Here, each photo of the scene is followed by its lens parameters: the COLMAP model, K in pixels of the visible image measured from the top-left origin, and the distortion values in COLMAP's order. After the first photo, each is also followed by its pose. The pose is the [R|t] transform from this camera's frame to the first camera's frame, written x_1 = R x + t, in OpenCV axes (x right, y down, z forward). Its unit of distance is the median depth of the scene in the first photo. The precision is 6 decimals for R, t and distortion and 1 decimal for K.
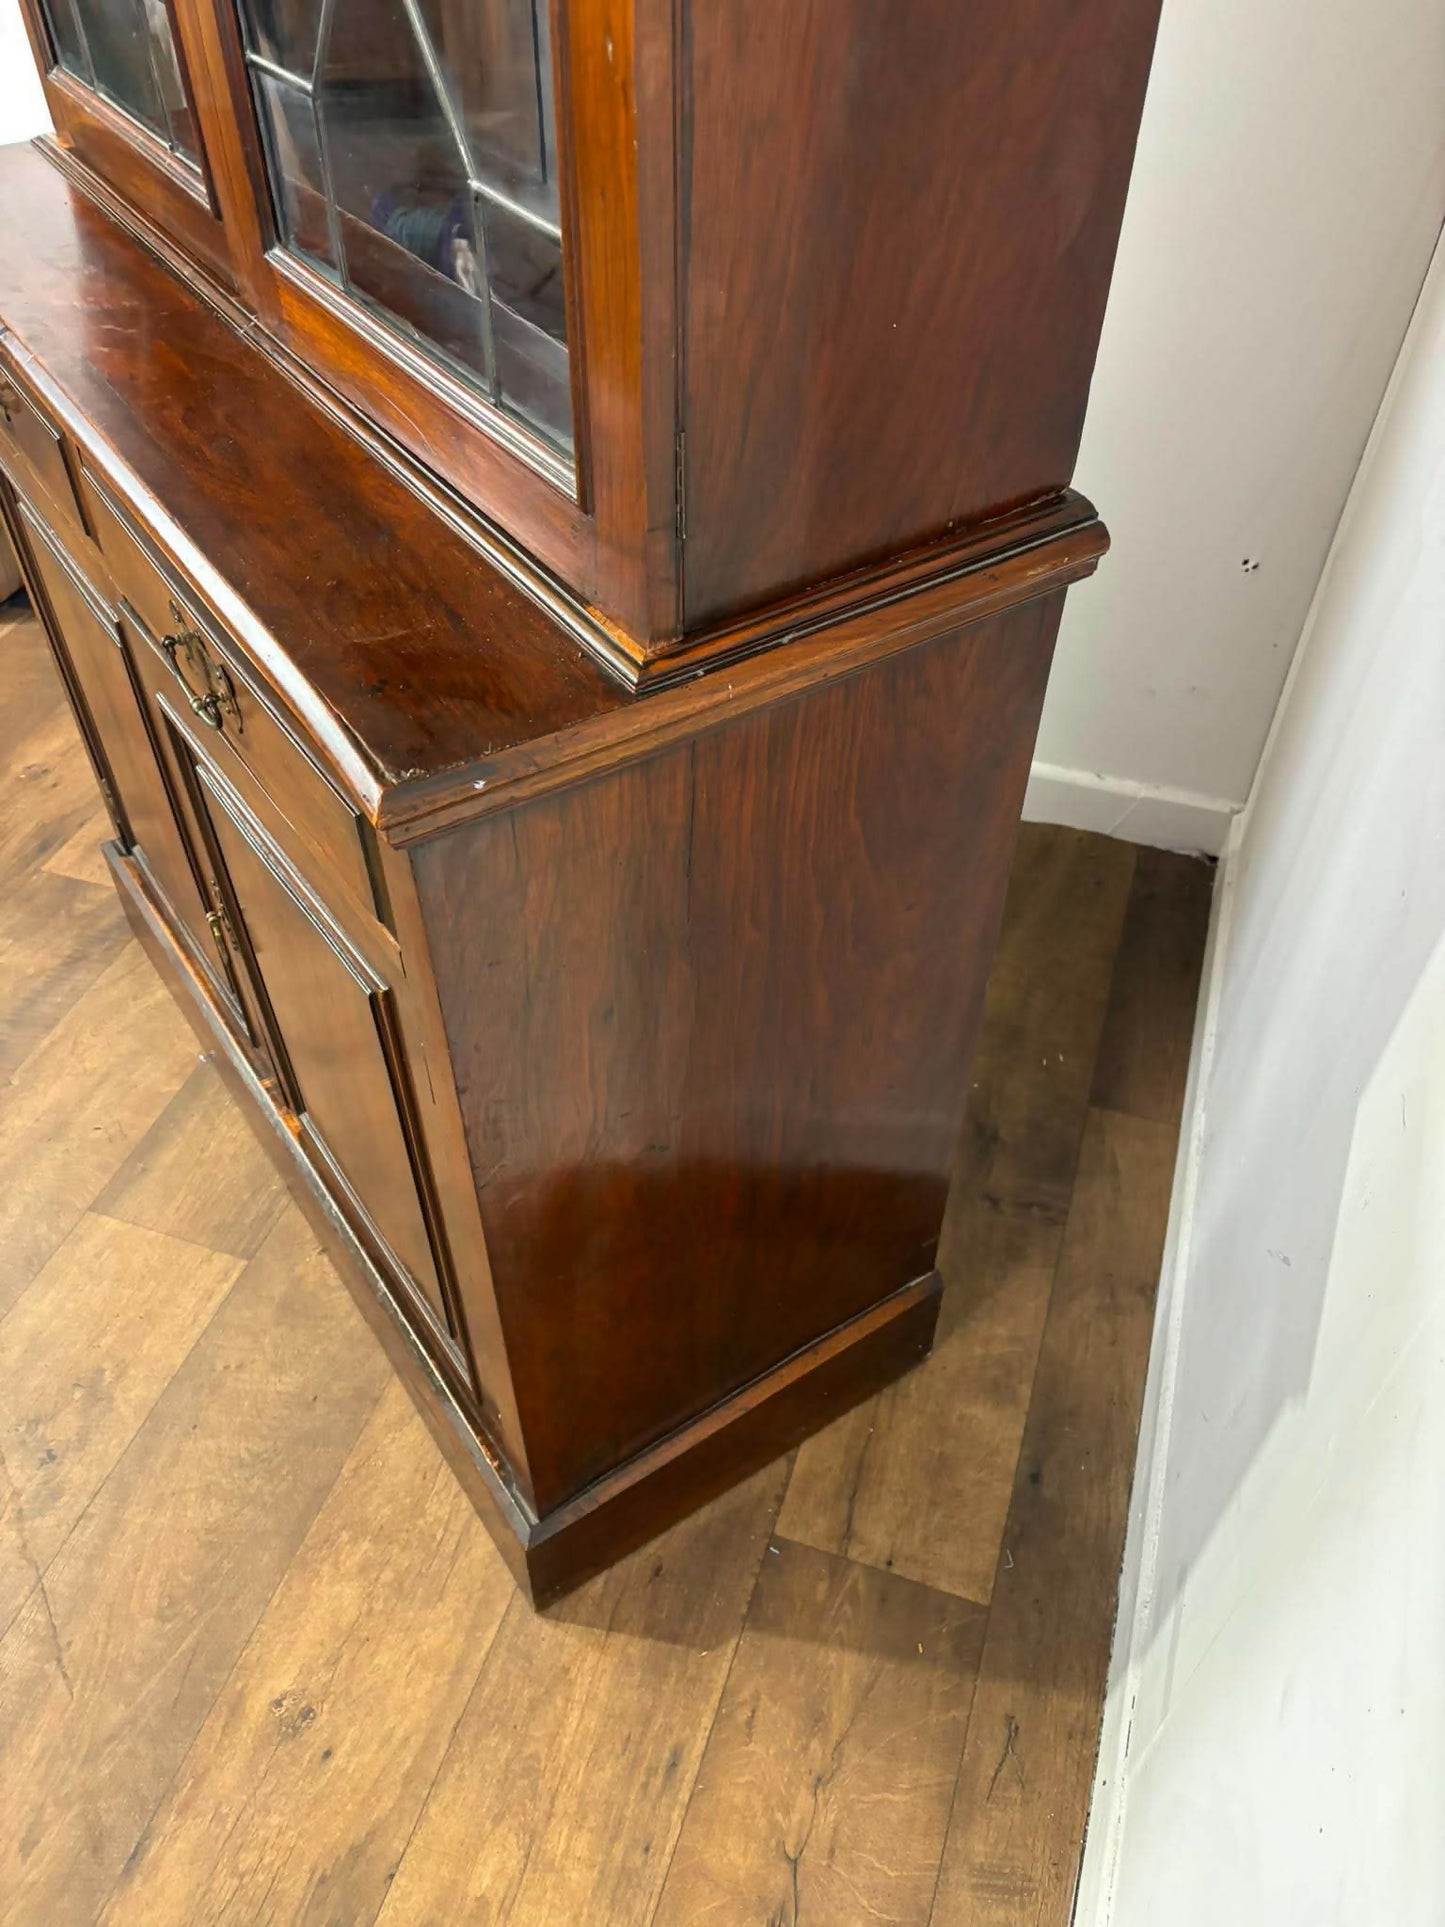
lens RADIAL K [[1472.9, 0, 702.9], [0, 1472.9, 965.2], [0, 0, 1]] dist [0.054448, -0.063008]
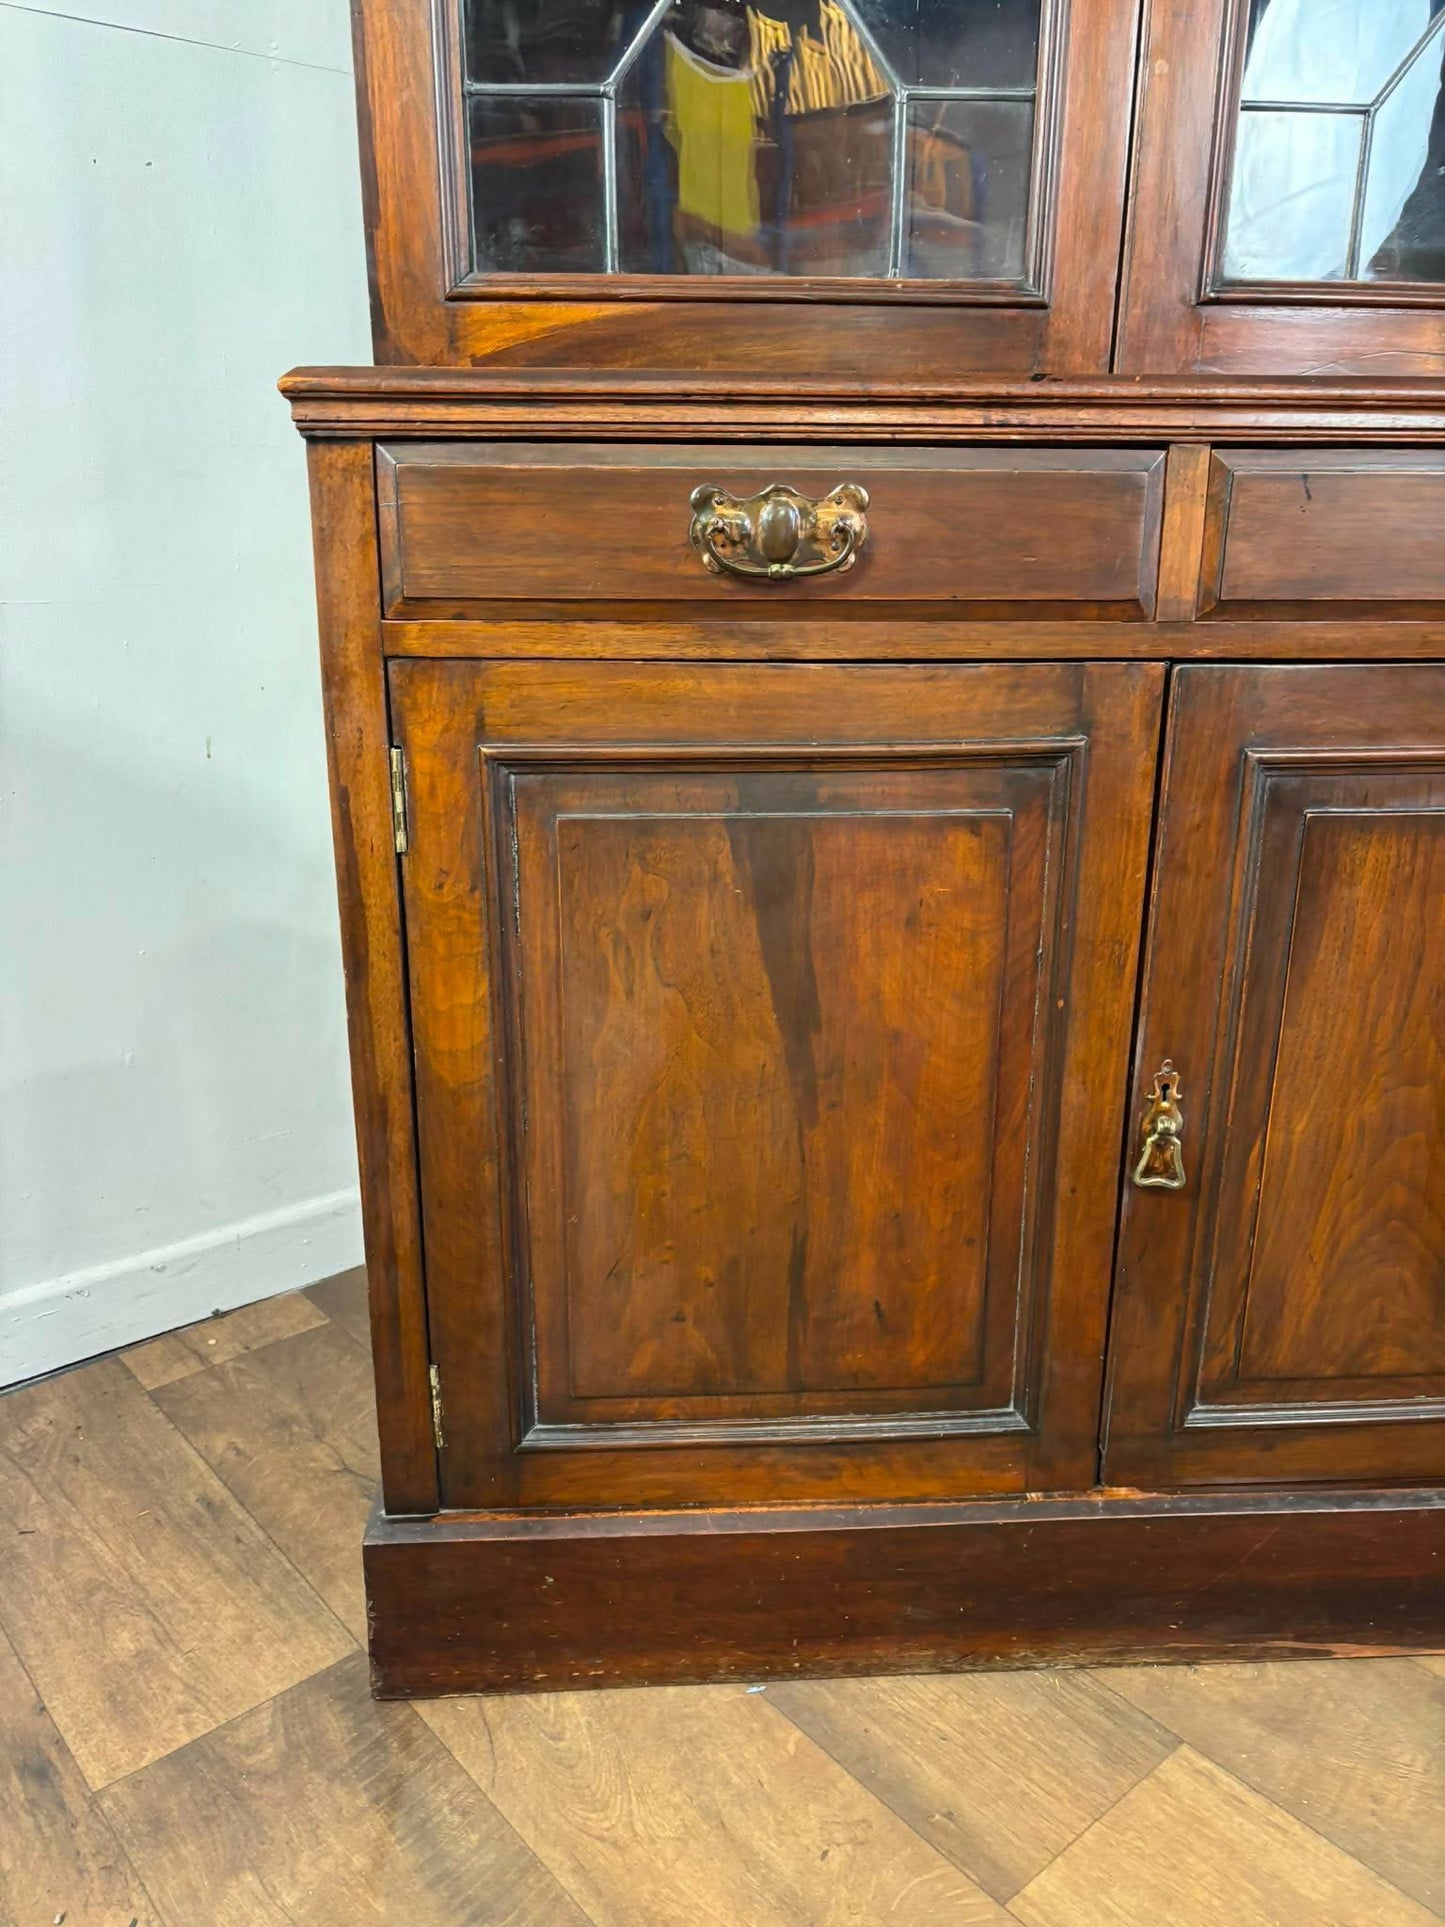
lens RADIAL K [[1472.9, 0, 705.2], [0, 1472.9, 971.3], [0, 0, 1]] dist [0.054448, -0.063008]
pose [[0.508287, -0.252877, 0.823224, -1.272734], [0.606512, 0.783747, -0.133731, -0.166417], [-0.611382, 0.567269, 0.551741, 0.808969]]
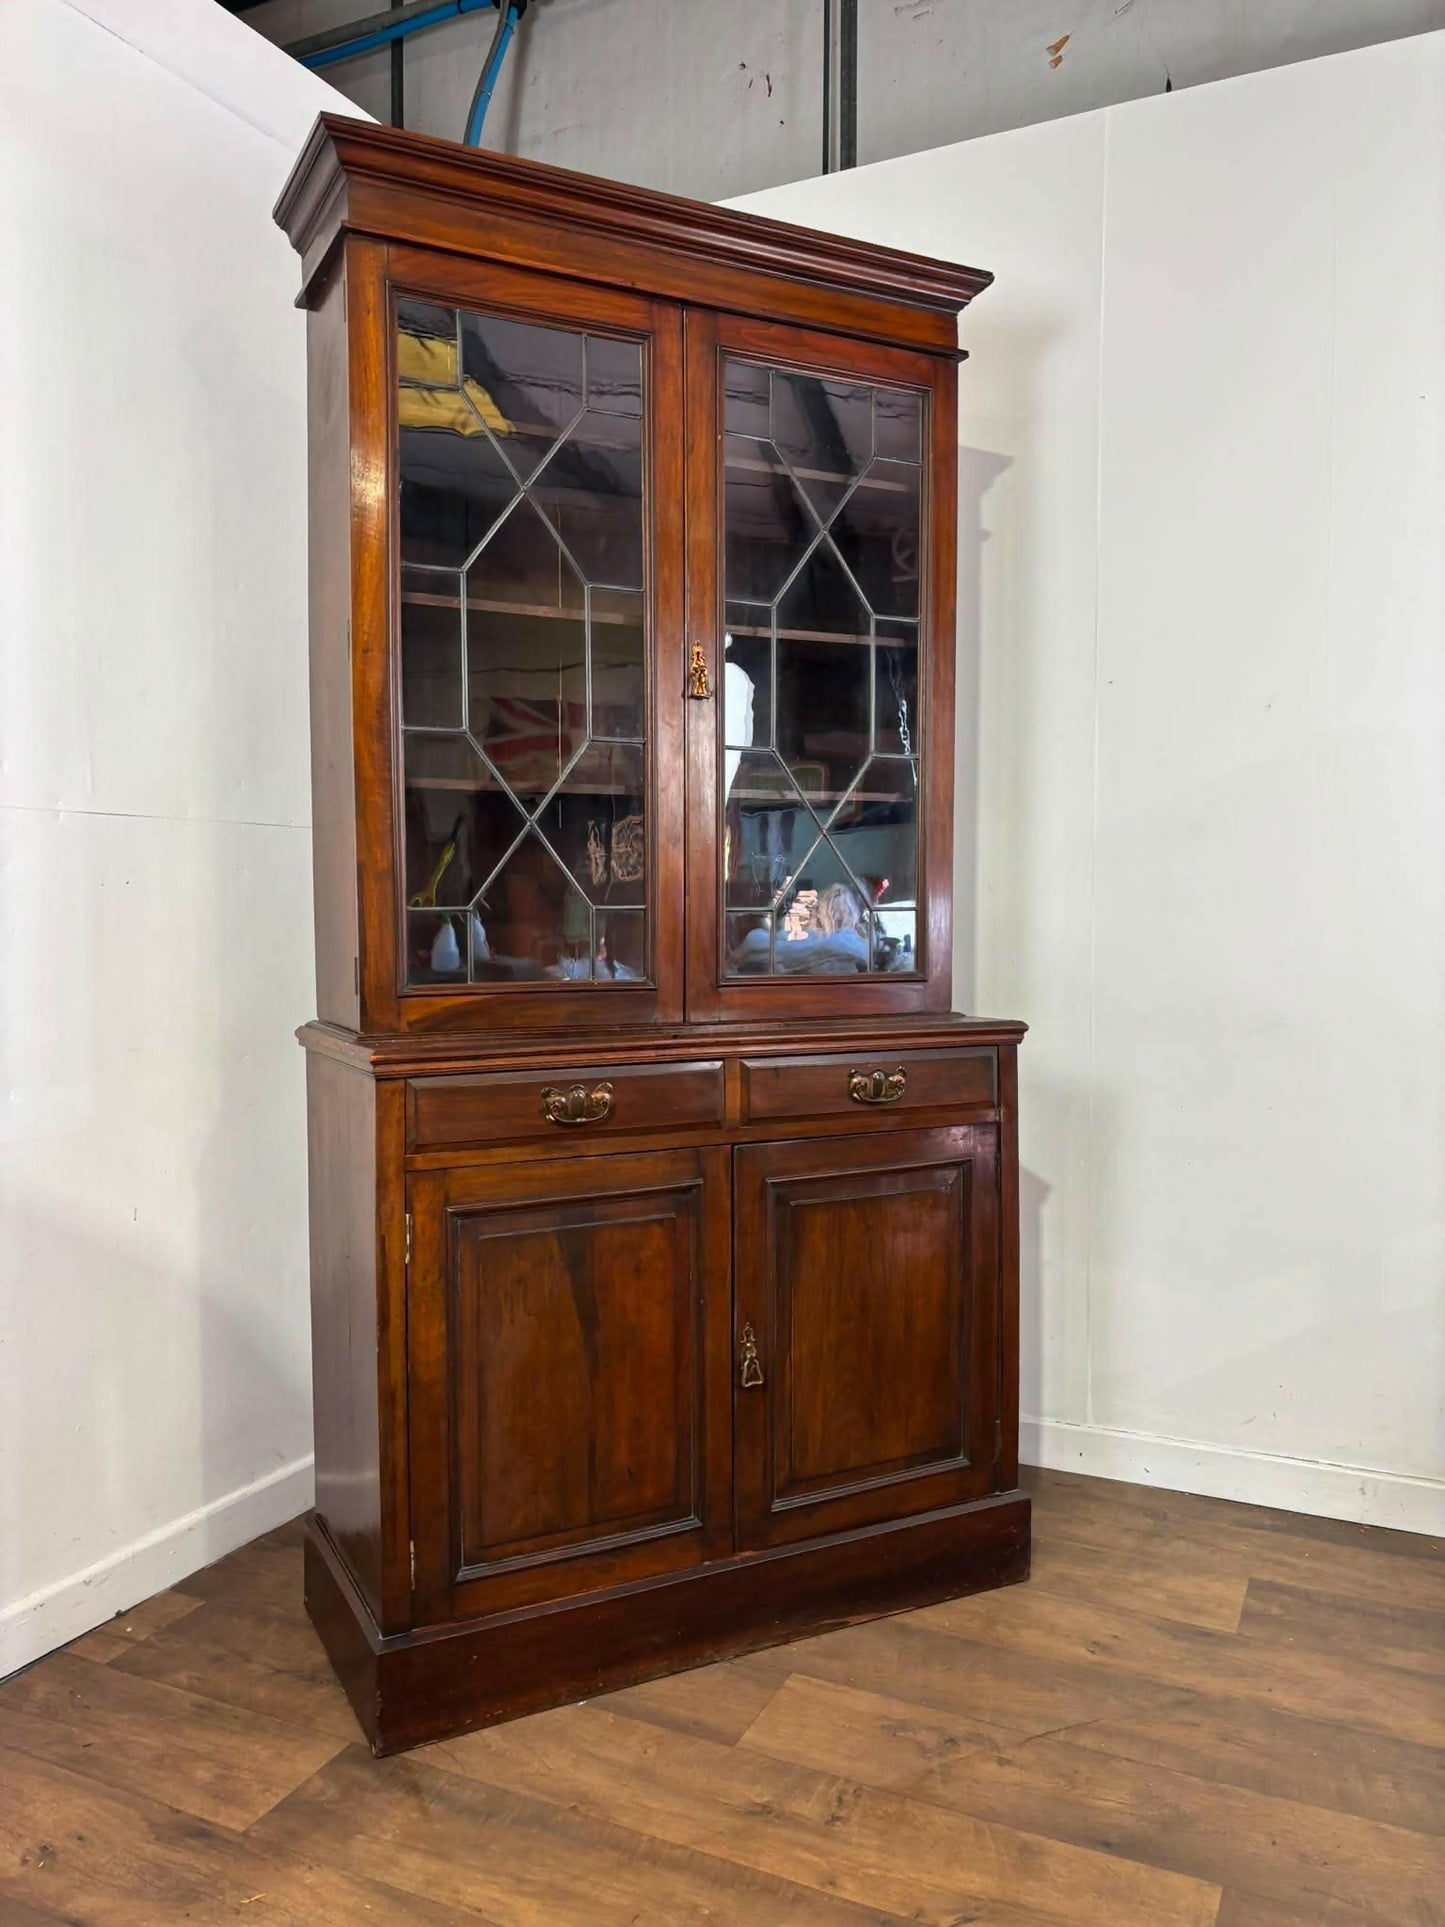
lens RADIAL K [[1472.9, 0, 721.7], [0, 1472.9, 964.4], [0, 0, 1]] dist [0.054448, -0.063008]
pose [[0.106176, -0.049148, 0.993132, -2.344954], [0.702173, 0.710888, -0.039890, -0.361522], [-0.704045, 0.701586, 0.109990, 0.637885]]
